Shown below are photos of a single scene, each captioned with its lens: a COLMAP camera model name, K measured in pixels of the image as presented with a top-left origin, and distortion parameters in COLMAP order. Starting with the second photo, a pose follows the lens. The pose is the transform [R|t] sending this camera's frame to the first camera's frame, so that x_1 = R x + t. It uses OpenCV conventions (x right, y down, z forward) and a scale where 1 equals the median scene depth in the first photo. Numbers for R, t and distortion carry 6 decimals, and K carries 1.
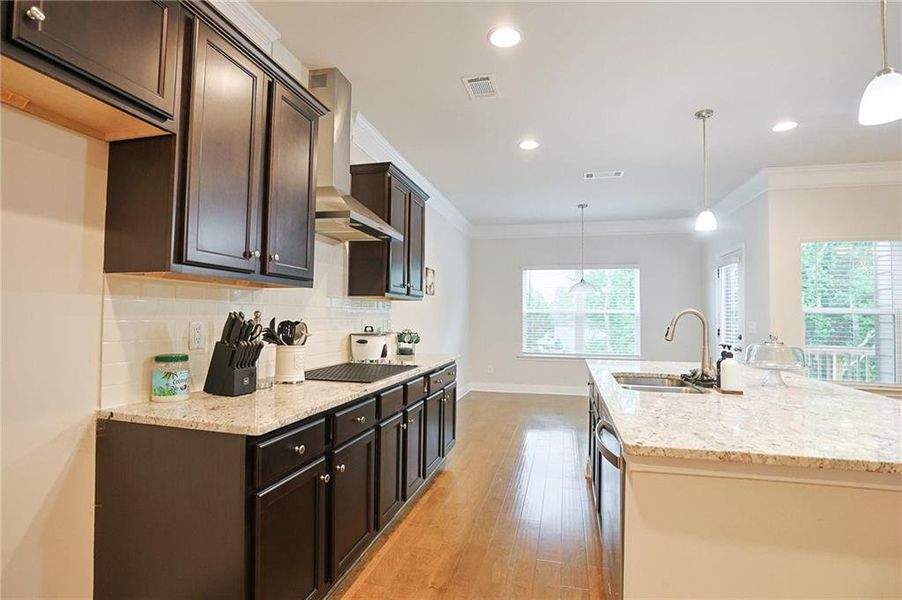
lens RADIAL K [[437.6, 0, 446.1], [0, 437.6, 302.3], [0, 0, 1]] dist [-0.053103, 0.011626]
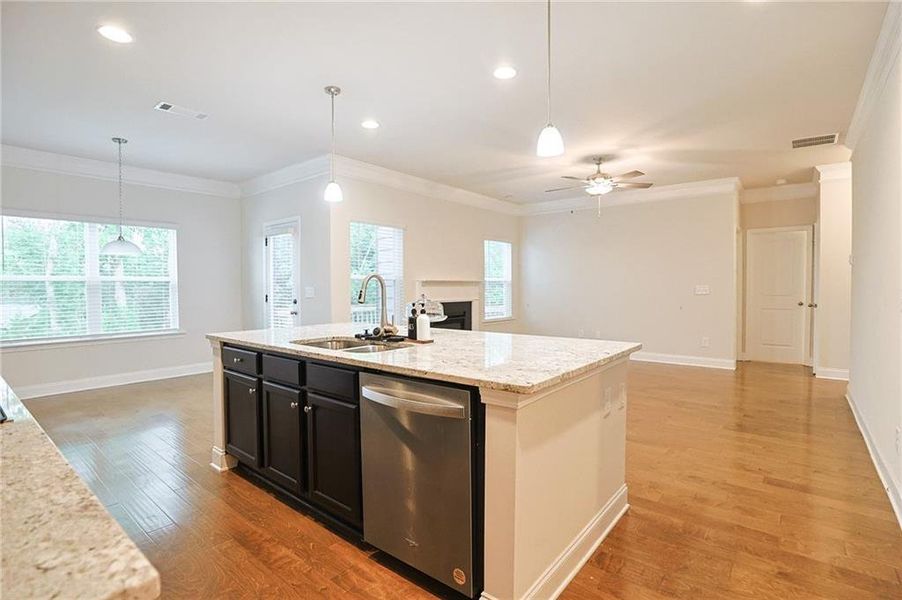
lens RADIAL K [[435.7, 0, 458.1], [0, 435.7, 301.1], [0, 0, 1]] dist [-0.052992, 0.017460]
pose [[0.397056, -0.045584, 0.916662, -0.213191], [-0.018439, 0.998168, 0.057624, 0.010566], [-0.917609, -0.039783, 0.395488, 0.213821]]
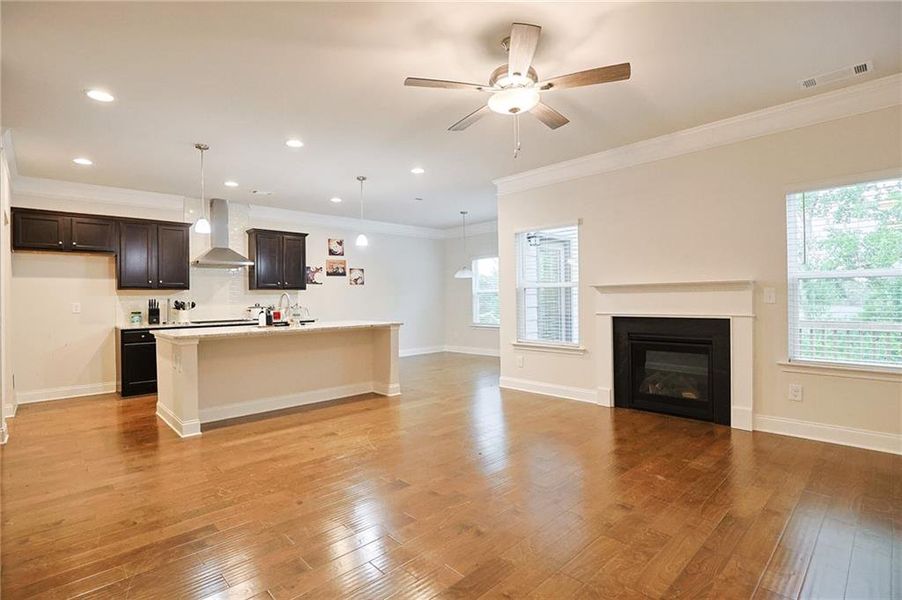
lens RADIAL K [[435.7, 0, 458.1], [0, 435.7, 301.1], [0, 0, 1]] dist [-0.052992, 0.017460]
pose [[0.856913, -0.021752, -0.515002, 1.437625], [0.045103, 0.998441, 0.032876, 0.015125], [0.513484, -0.051400, 0.856558, -0.265143]]
